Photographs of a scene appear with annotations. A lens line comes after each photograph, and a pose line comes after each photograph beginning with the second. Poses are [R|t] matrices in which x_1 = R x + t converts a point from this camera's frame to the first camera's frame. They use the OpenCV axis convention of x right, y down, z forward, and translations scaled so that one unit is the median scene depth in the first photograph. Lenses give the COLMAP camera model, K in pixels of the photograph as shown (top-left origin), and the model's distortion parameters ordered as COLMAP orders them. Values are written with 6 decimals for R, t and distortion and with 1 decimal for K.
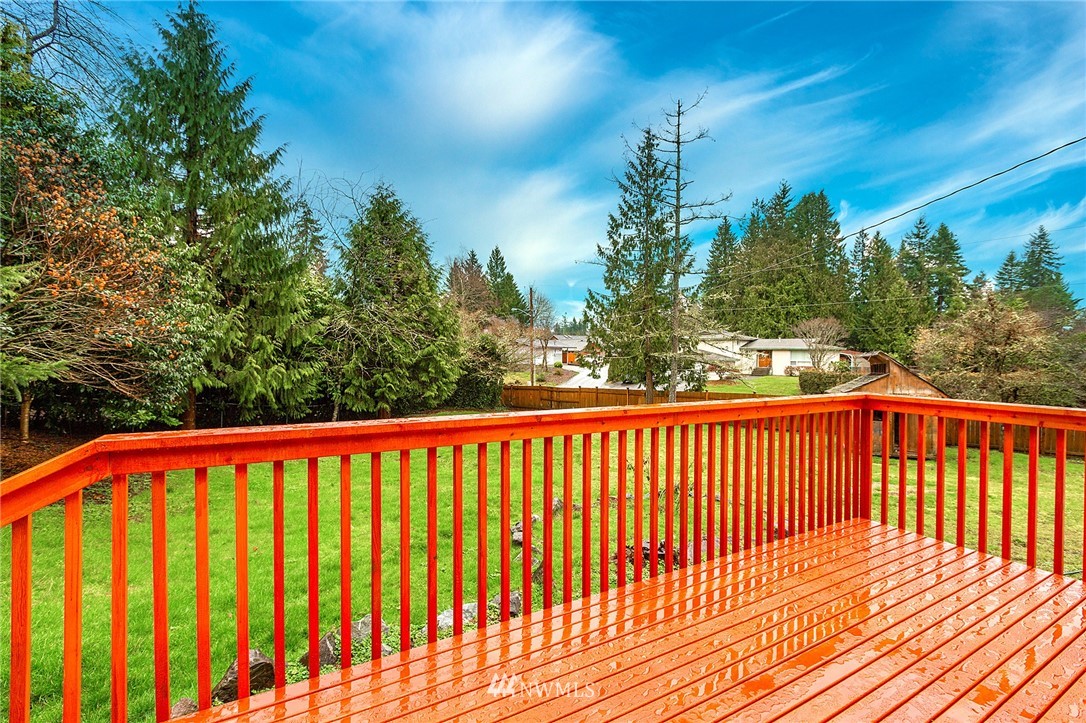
lens RADIAL K [[478.1, 0, 540.9], [0, 478.1, 361.1], [0, 0, 1]] dist [-0.000364, -0.000535]
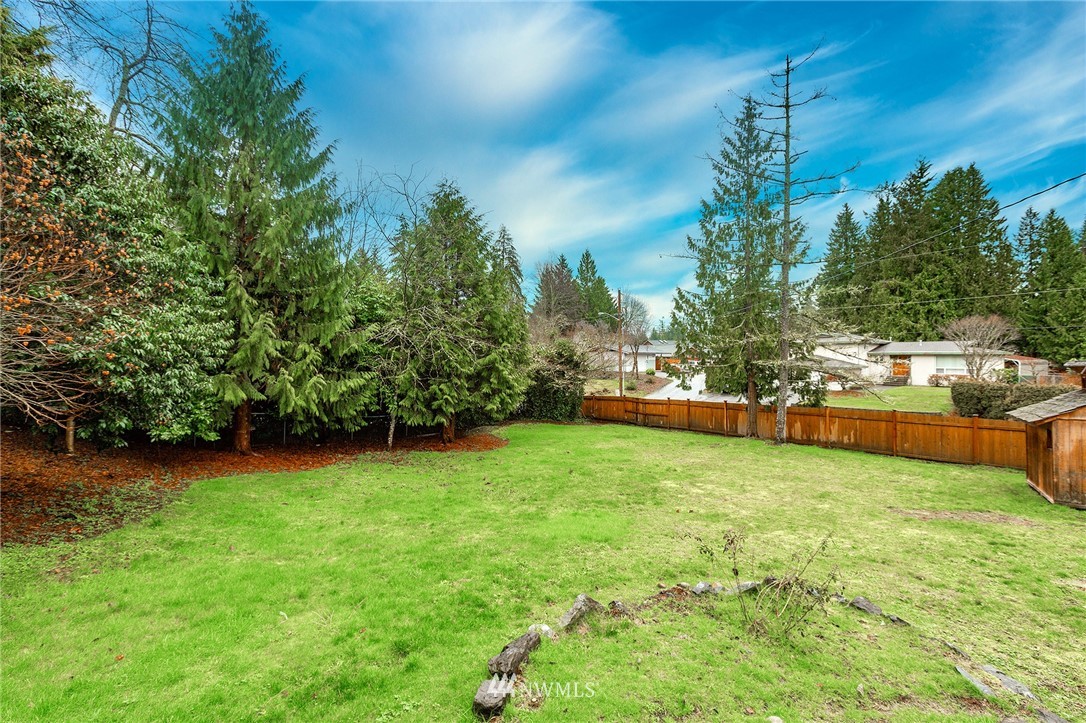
lens RADIAL K [[478.1, 0, 541.7], [0, 478.1, 359.5], [0, 0, 1]] dist [-0.000364, -0.000535]
pose [[0.980319, -0.002950, -0.197398, 0.029855], [-0.000056, 0.999884, -0.015217, -0.005408], [0.197420, 0.014928, 0.980205, 0.099773]]
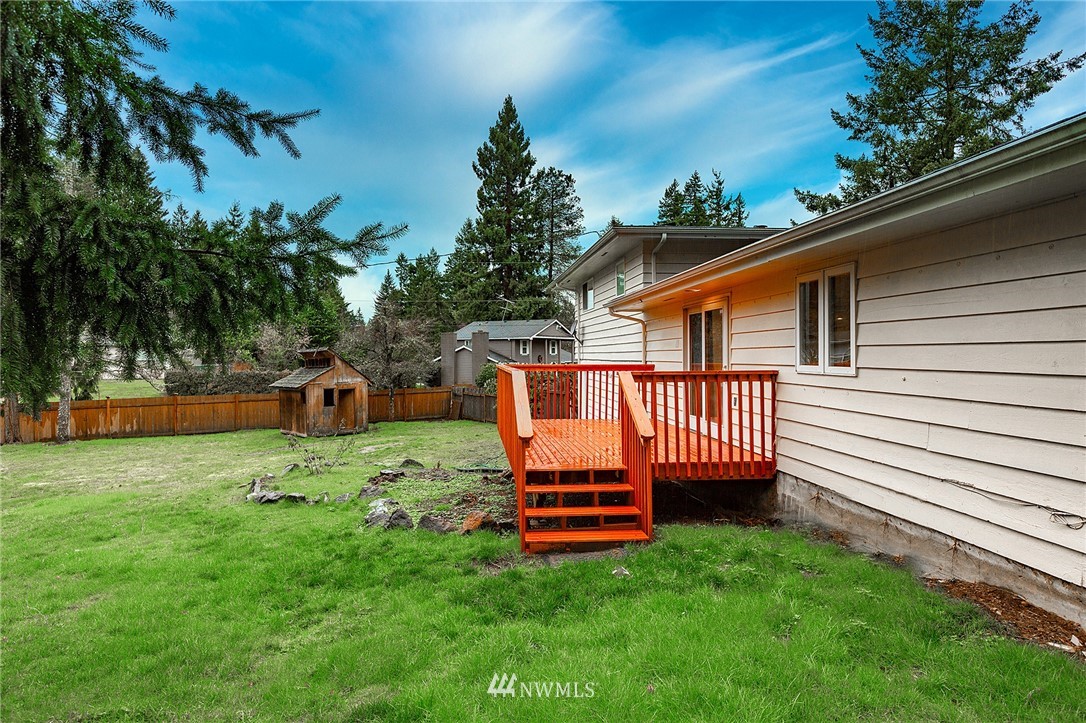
lens RADIAL K [[614.3, 0, 541.1], [0, 614.3, 356.2], [0, 0, 1]] dist [-0.001220, -0.000171]
pose [[0.391895, -0.010085, 0.919955, -0.276131], [0.016814, 0.999851, 0.003798, 0.002178], [-0.919856, 0.013980, 0.392006, -0.044615]]
